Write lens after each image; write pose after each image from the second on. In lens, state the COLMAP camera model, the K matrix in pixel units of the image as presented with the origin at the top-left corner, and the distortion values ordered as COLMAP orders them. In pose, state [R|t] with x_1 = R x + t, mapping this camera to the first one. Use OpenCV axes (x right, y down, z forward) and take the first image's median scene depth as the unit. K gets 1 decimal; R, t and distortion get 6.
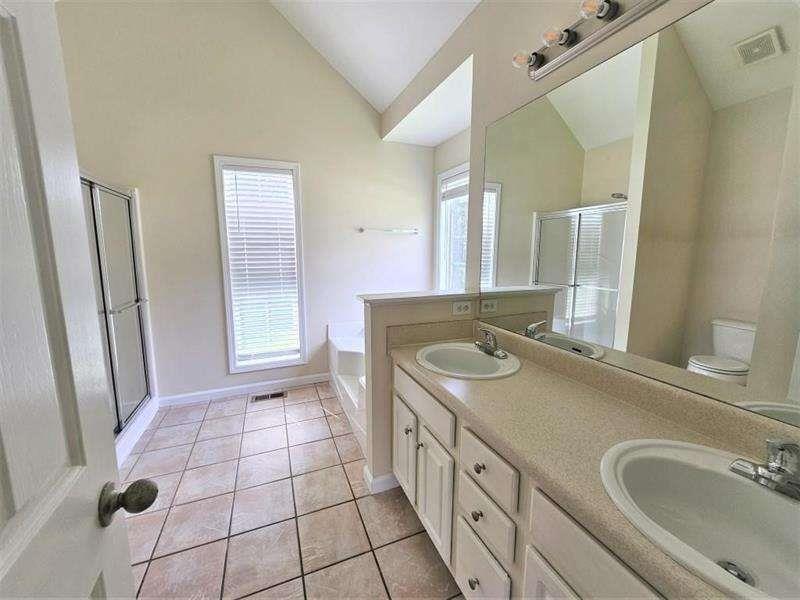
lens RADIAL K [[313.8, 0, 394.7], [0, 313.8, 292.6], [0, 0, 1]] dist [-0.013571, 0.005749]
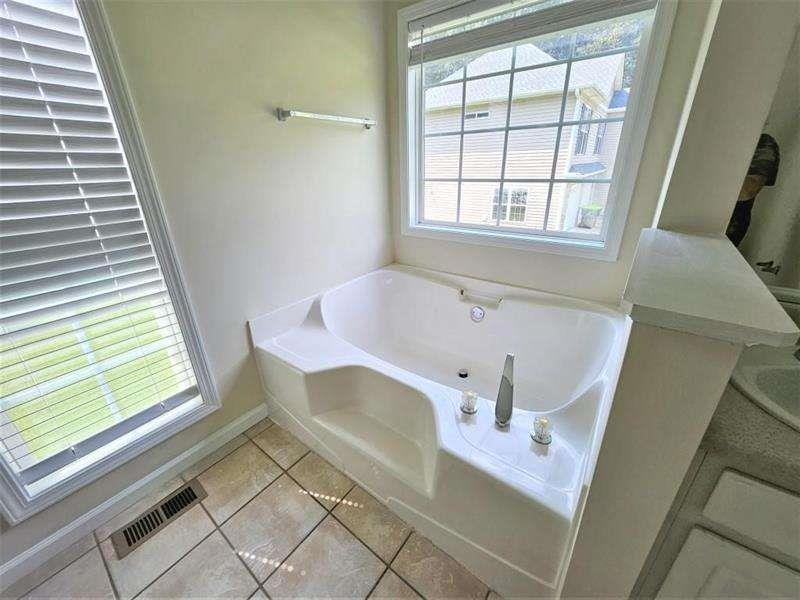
lens RADIAL K [[313.8, 0, 394.7], [0, 313.8, 292.6], [0, 0, 1]] dist [-0.013571, 0.005749]
pose [[0.863485, -0.208962, 0.459051, -0.241489], [0.088610, 0.958834, 0.269788, -0.057257], [-0.496529, -0.192281, 0.846455, 0.500520]]
